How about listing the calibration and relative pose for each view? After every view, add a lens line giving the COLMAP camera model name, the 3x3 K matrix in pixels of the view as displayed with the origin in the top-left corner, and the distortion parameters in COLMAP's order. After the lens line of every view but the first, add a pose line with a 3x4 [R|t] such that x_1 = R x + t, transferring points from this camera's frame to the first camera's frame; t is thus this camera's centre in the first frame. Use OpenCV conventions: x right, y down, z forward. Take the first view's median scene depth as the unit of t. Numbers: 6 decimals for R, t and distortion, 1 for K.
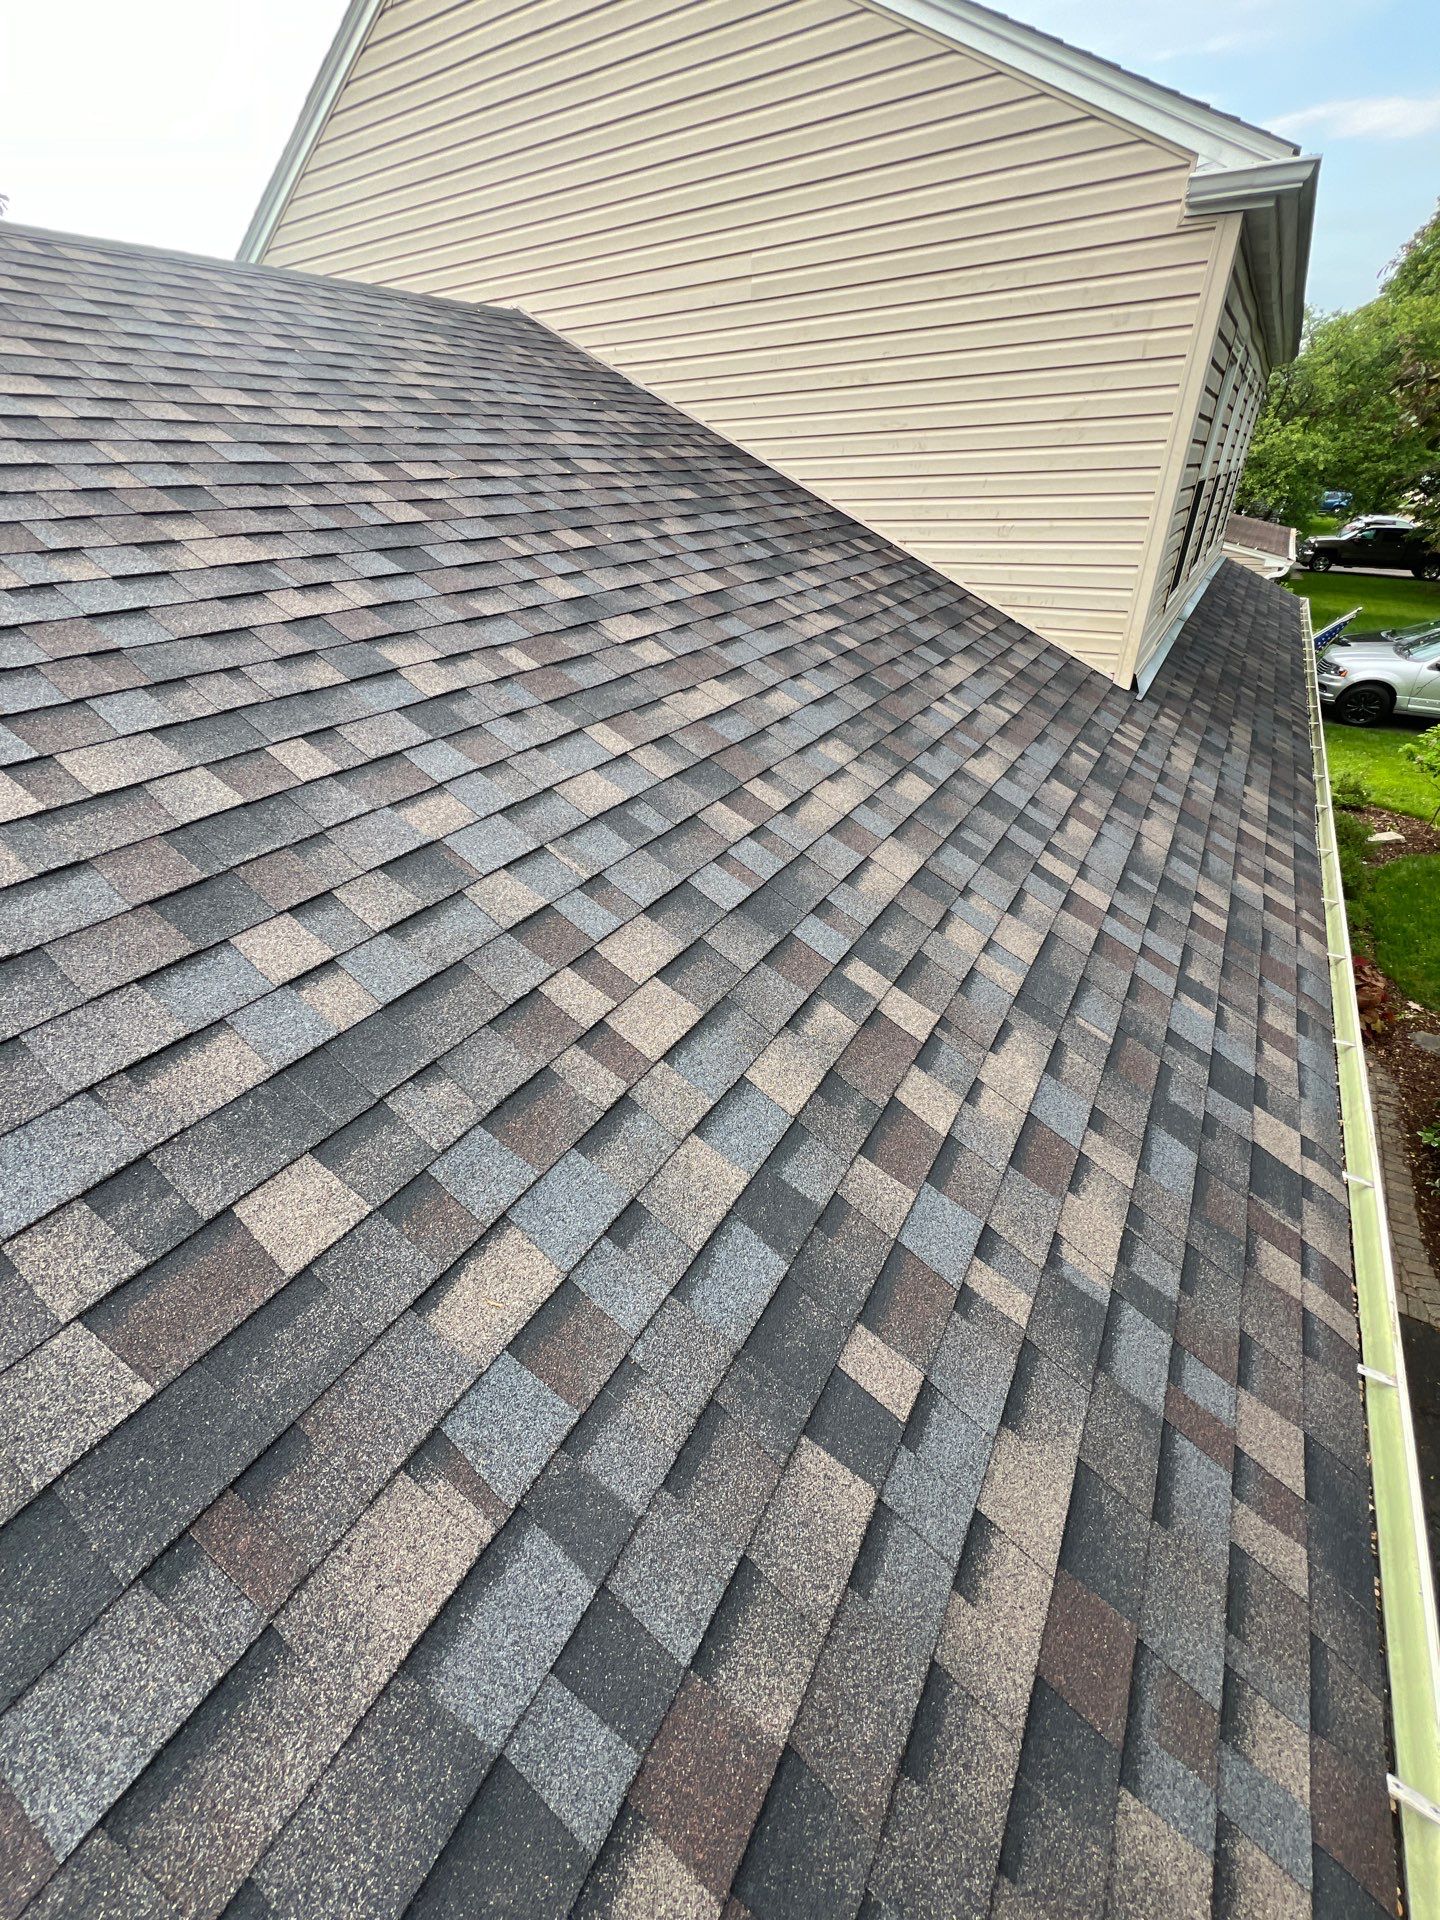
lens RADIAL K [[768.9, 0, 720.0], [0, 768.9, 960.0], [0, 0, 1]] dist [0.000752, 0.000114]
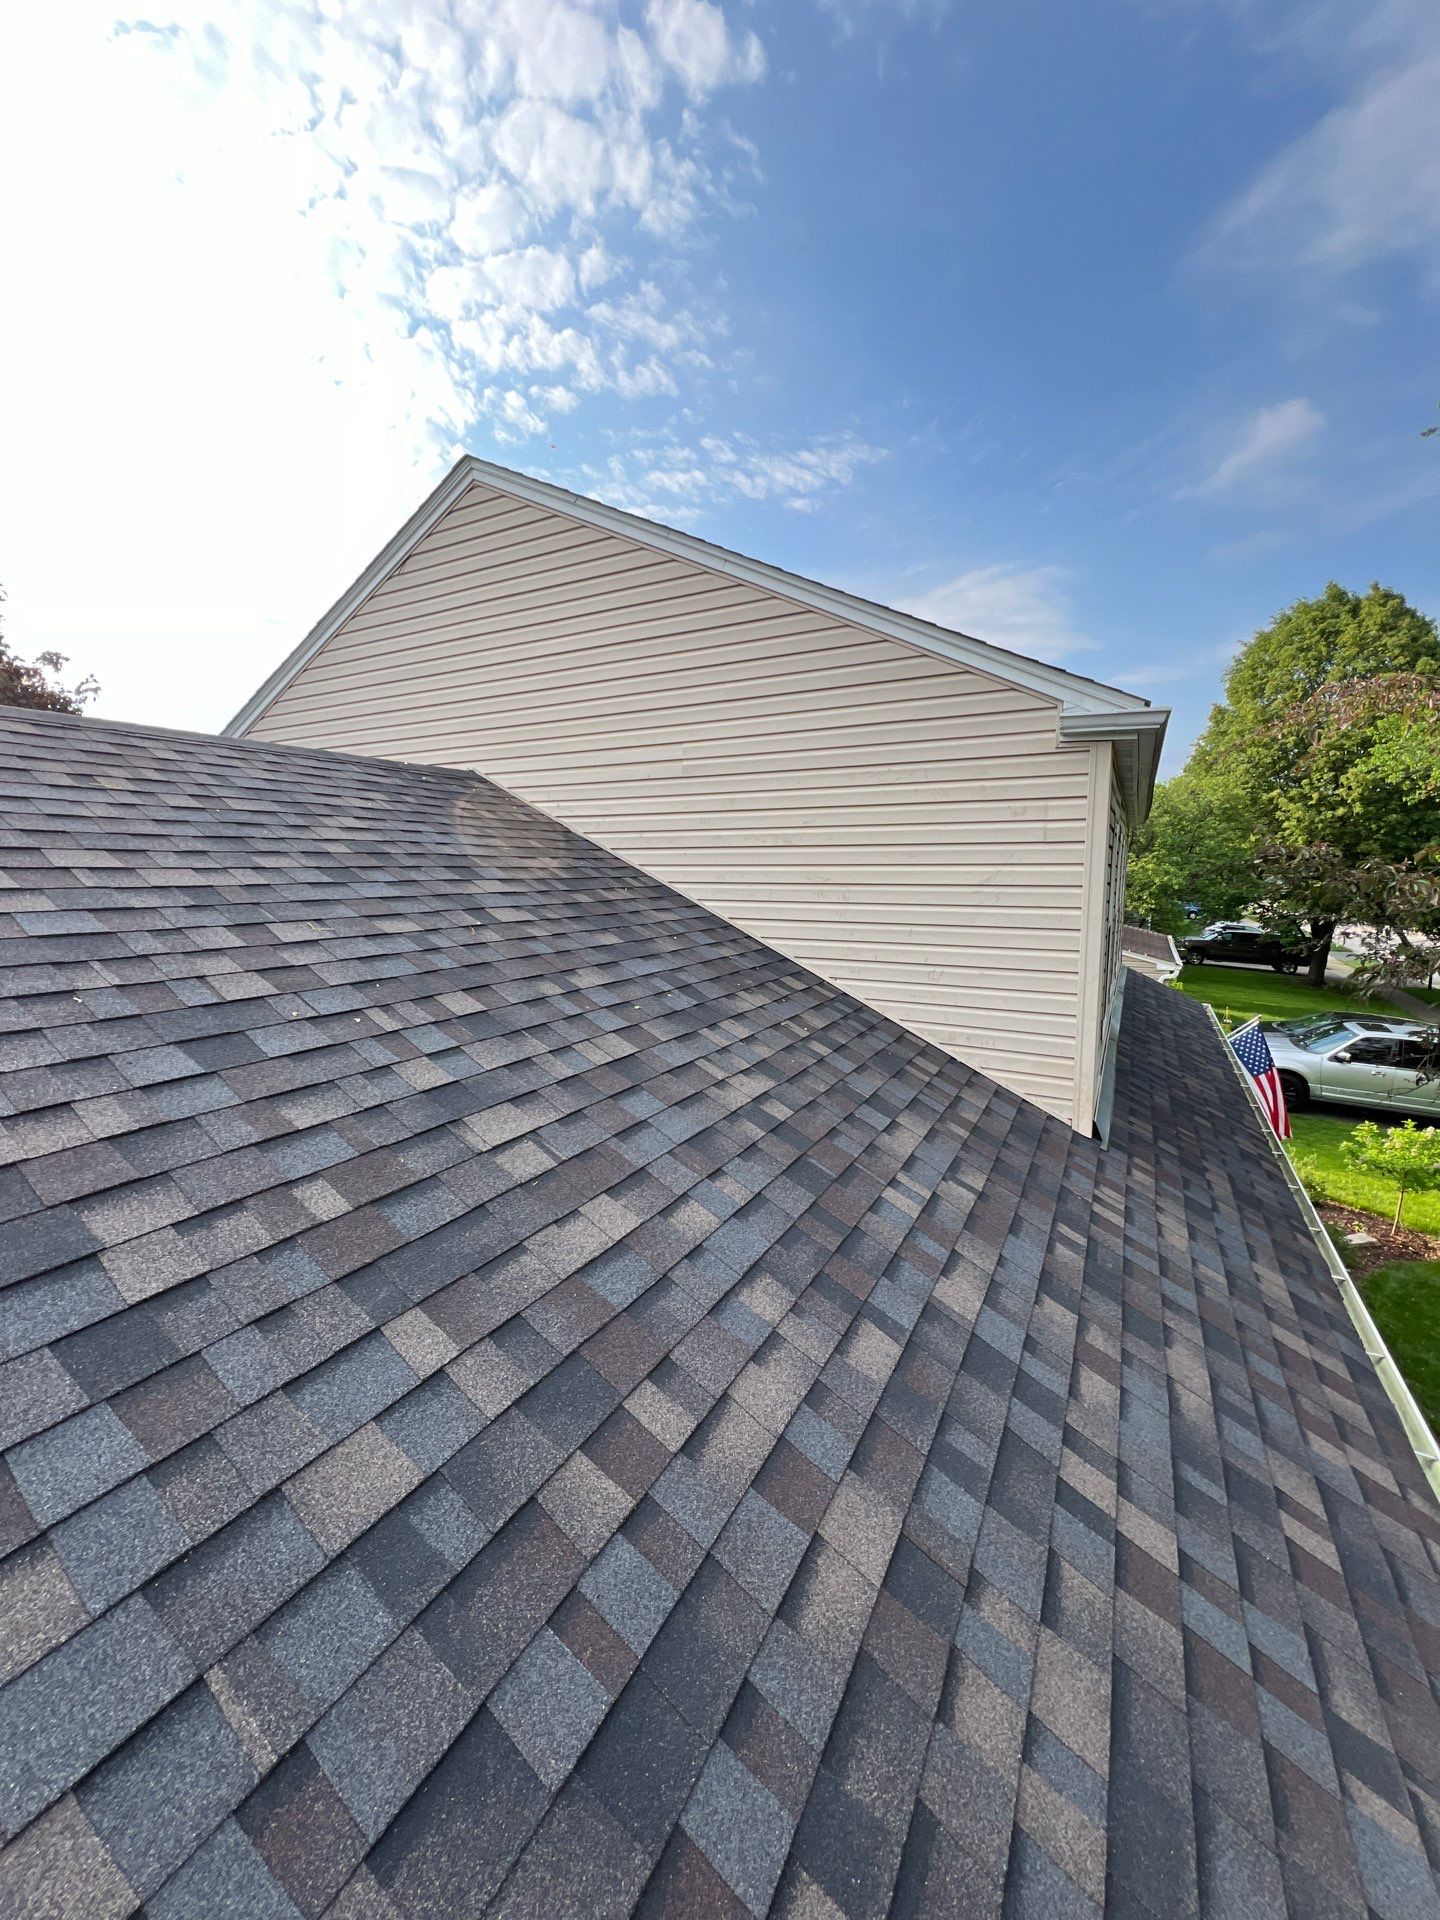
lens RADIAL K [[768.9, 0, 720.0], [0, 768.9, 960.0], [0, 0, 1]] dist [0.000752, 0.000114]
pose [[0.997713, 0.025843, 0.062462, 0.043294], [0.003551, 0.902717, -0.430219, -0.201593], [-0.067504, 0.429457, 0.900561, 0.162238]]
